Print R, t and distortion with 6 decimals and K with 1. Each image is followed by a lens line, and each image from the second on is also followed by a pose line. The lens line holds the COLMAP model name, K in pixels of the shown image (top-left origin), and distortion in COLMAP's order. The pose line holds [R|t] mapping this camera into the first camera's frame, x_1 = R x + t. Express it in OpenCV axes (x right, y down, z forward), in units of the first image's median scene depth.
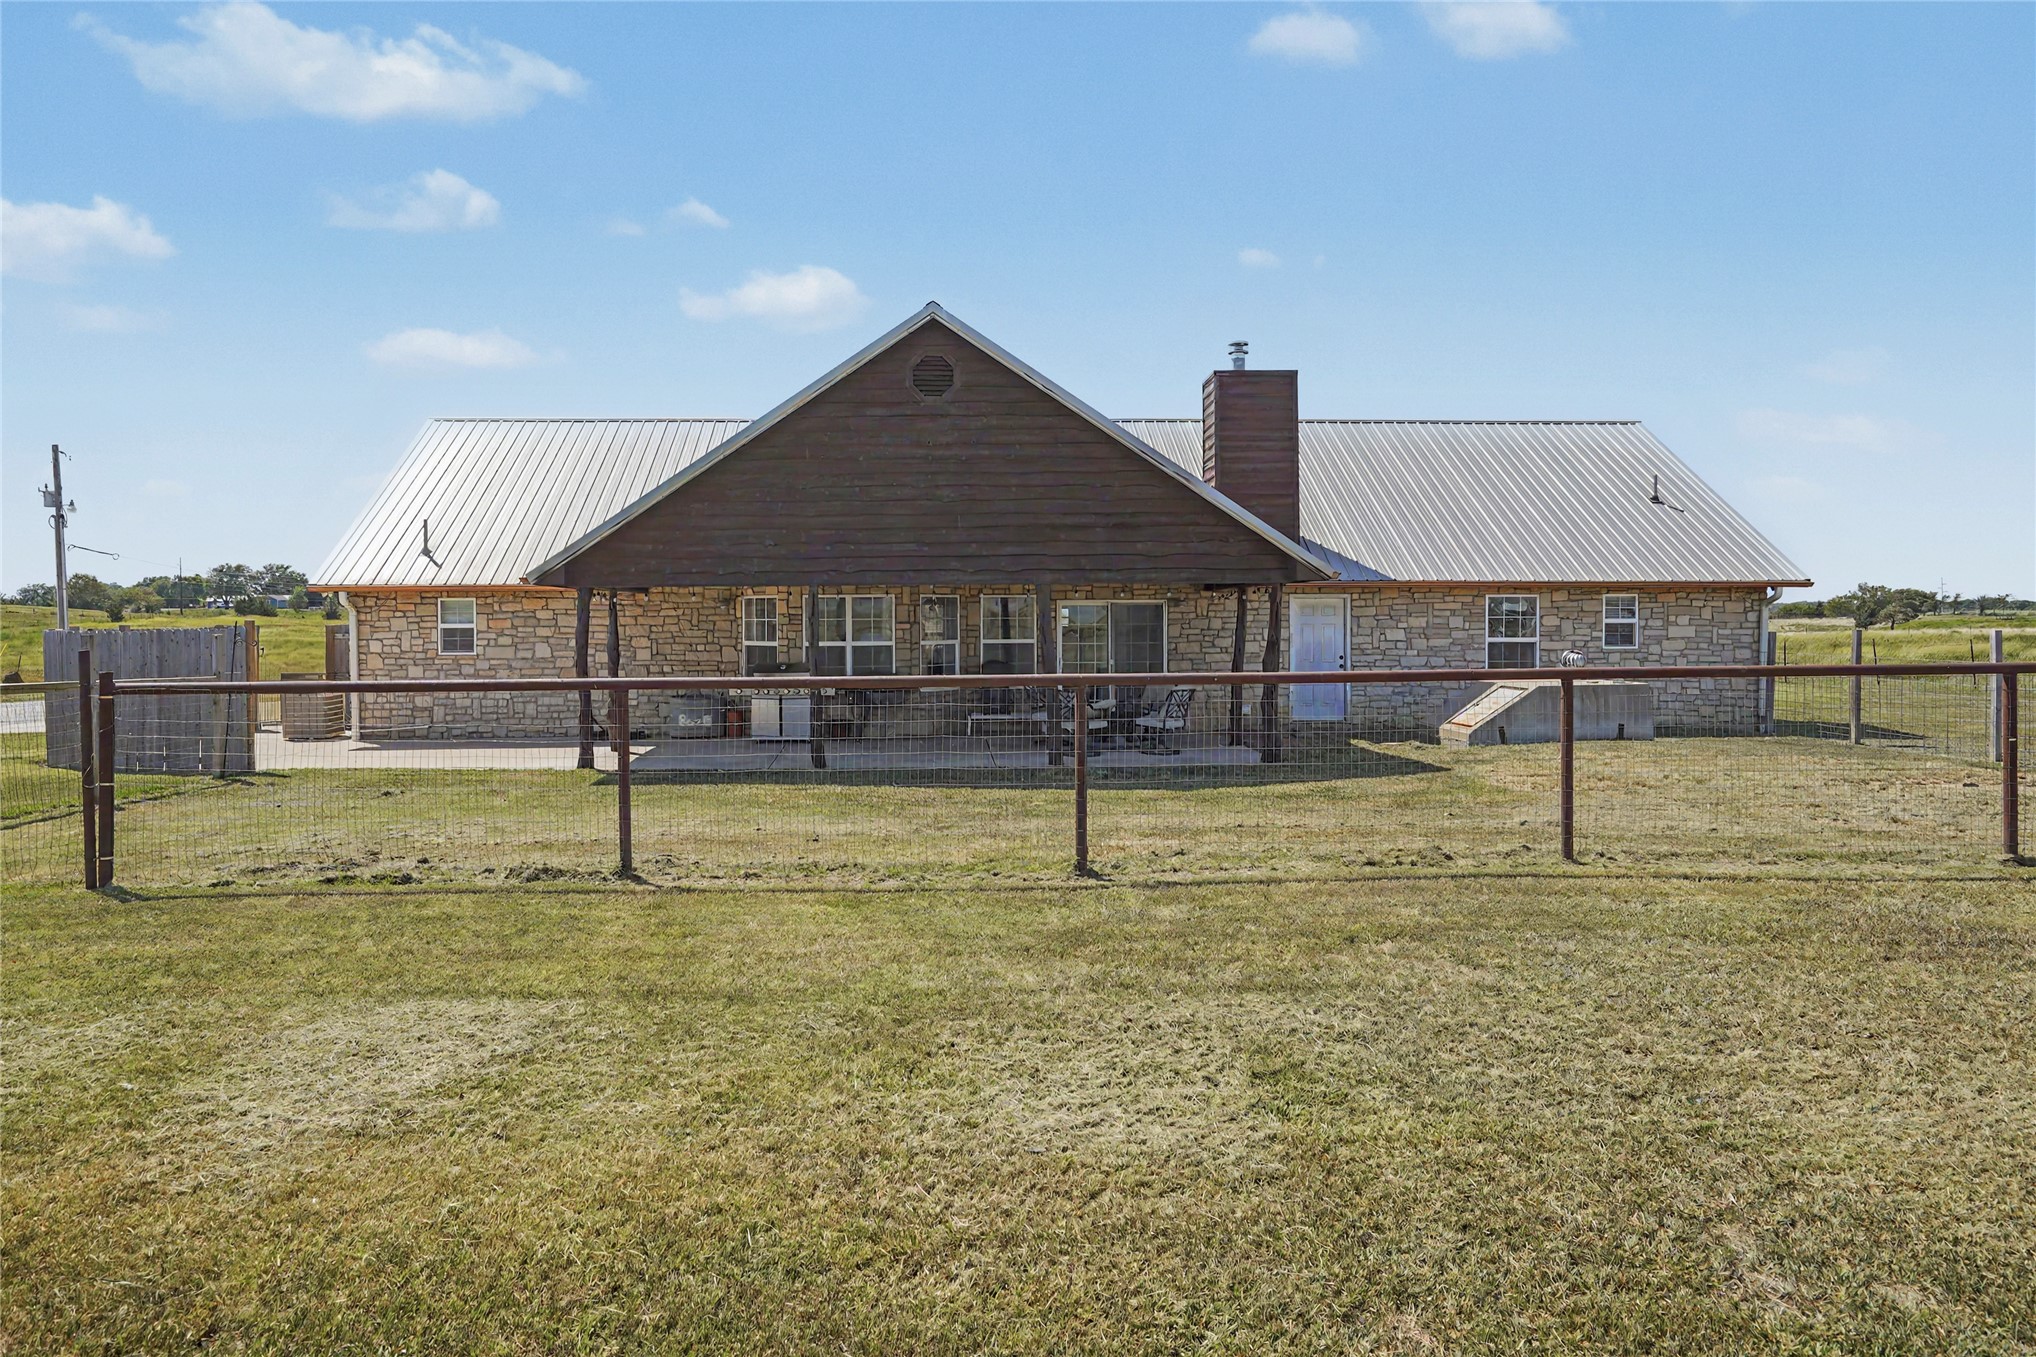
lens RADIAL K [[1885.3, 0, 1018.0], [0, 1885.3, 678.5], [0, 0, 1]] dist [-0.002454, 0.002470]
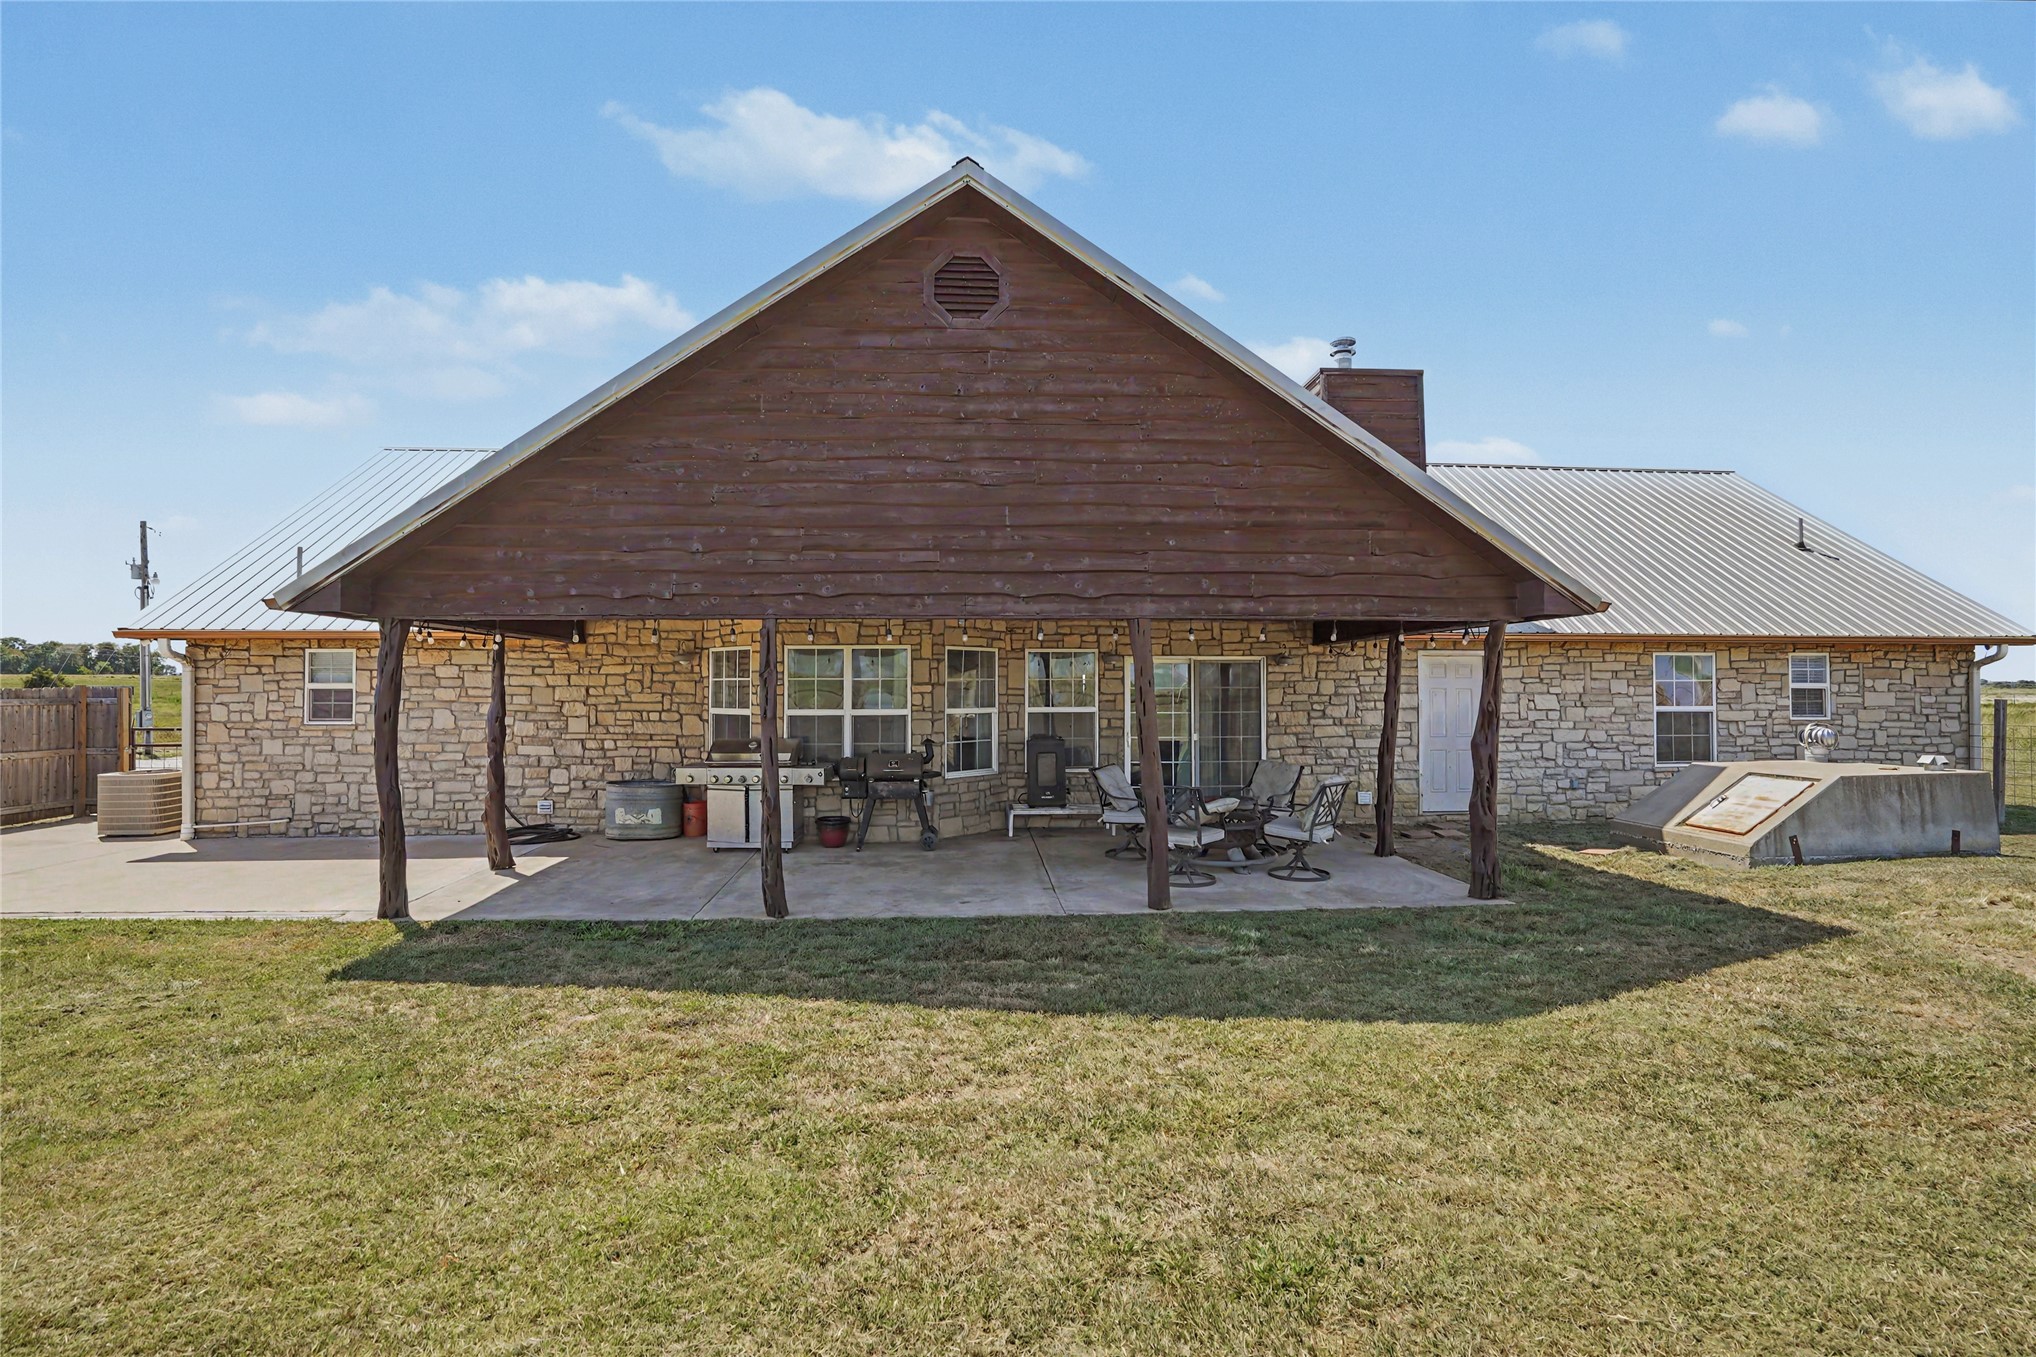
lens RADIAL K [[1492.9, 0, 1018.0], [0, 1492.9, 678.5], [0, 0, 1]] dist [-0.092943, 0.001193]
pose [[0.999971, 0.002946, -0.007017, -0.019697], [-0.003222, 0.999211, -0.039586, -0.008795], [0.006895, 0.039607, 0.999192, 0.420662]]
